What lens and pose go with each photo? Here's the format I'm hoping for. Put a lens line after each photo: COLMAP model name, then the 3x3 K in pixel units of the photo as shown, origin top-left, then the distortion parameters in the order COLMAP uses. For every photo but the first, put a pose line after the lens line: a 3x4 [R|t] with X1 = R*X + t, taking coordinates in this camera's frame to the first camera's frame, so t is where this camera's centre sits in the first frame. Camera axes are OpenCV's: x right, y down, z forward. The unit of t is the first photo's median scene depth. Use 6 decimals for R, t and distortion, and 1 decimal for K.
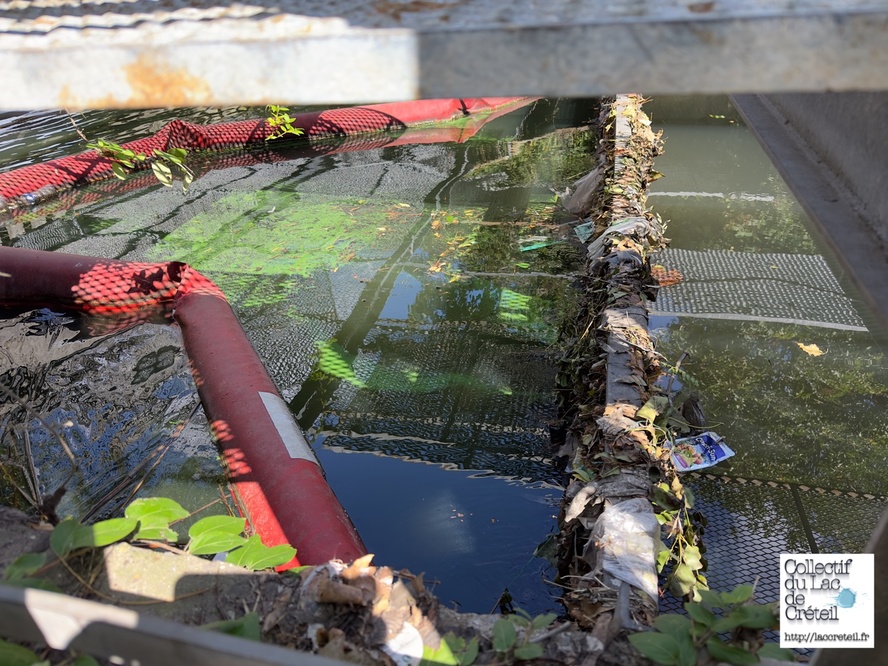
lens RADIAL K [[611.8, 0, 443.6], [0, 611.8, 340.3], [0, 0, 1]] dist [0.057312, -0.087488]
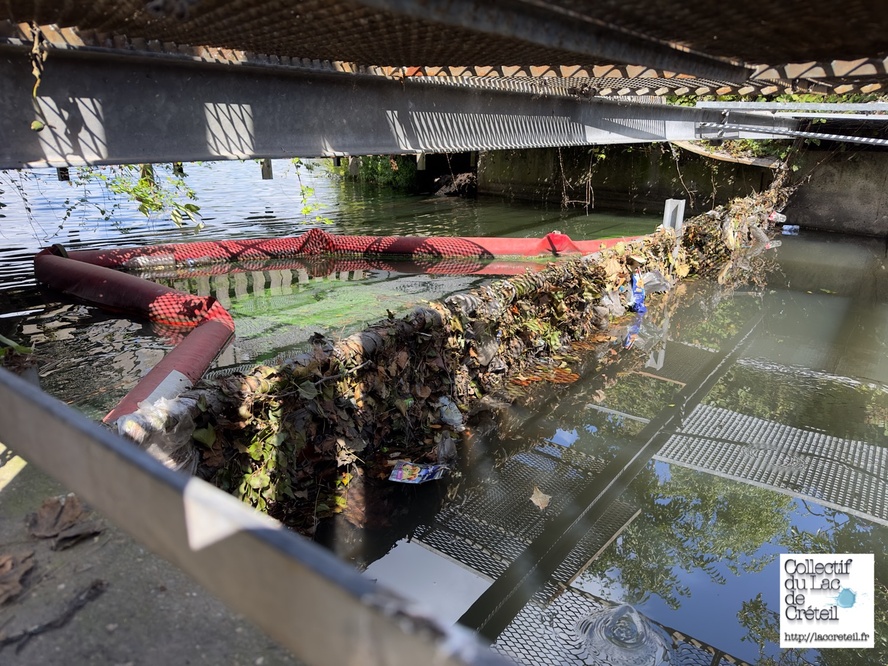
lens RADIAL K [[611.8, 0, 443.6], [0, 611.8, 340.3], [0, 0, 1]] dist [0.057312, -0.087488]
pose [[0.910551, 0.166967, -0.378179, 0.721499], [-0.256987, 0.945185, -0.201451, 0.133119], [0.323814, 0.280619, 0.903547, -0.073717]]
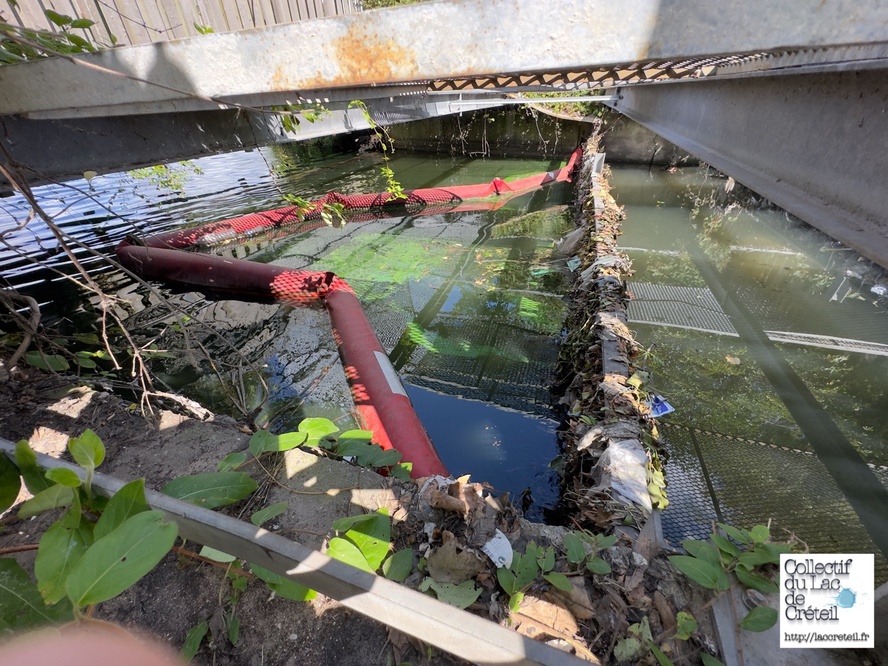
lens RADIAL K [[347.0, 0, 444.0], [0, 347.0, 333.0], [0, 0, 1]] dist [-0.009740, -0.000007]
pose [[0.995762, 0.059705, -0.069957, -0.046459], [-0.058415, 0.998085, 0.020344, 0.005456], [0.071037, -0.016171, 0.997343, 0.074412]]
